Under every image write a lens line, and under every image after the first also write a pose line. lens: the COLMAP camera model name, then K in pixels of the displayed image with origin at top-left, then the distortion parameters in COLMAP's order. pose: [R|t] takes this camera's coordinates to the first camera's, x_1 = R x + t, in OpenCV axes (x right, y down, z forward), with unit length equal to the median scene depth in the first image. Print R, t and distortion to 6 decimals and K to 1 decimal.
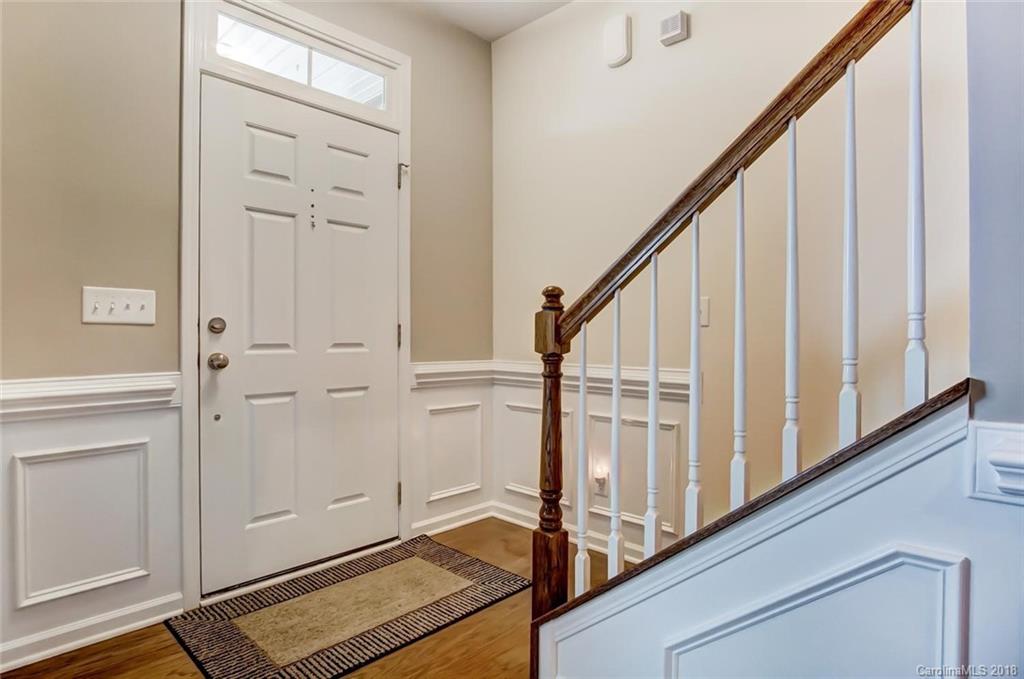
lens RADIAL K [[550.7, 0, 514.0], [0, 550.7, 338.5], [0, 0, 1]] dist [-0.030129, 0.001487]
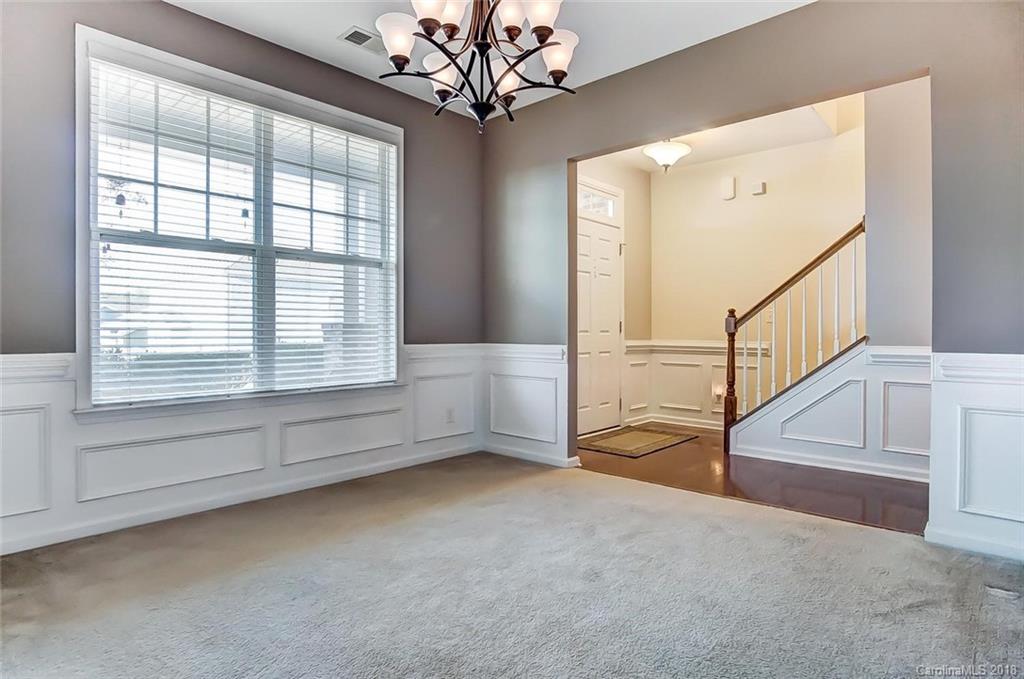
lens RADIAL K [[550.7, 0, 511.0], [0, 550.7, 338.8], [0, 0, 1]] dist [-0.030129, 0.001487]
pose [[0.999683, -0.003223, 0.024961, -0.827432], [0.002994, 0.999953, 0.009222, 0.021668], [-0.024989, -0.009145, 0.999646, -1.295769]]
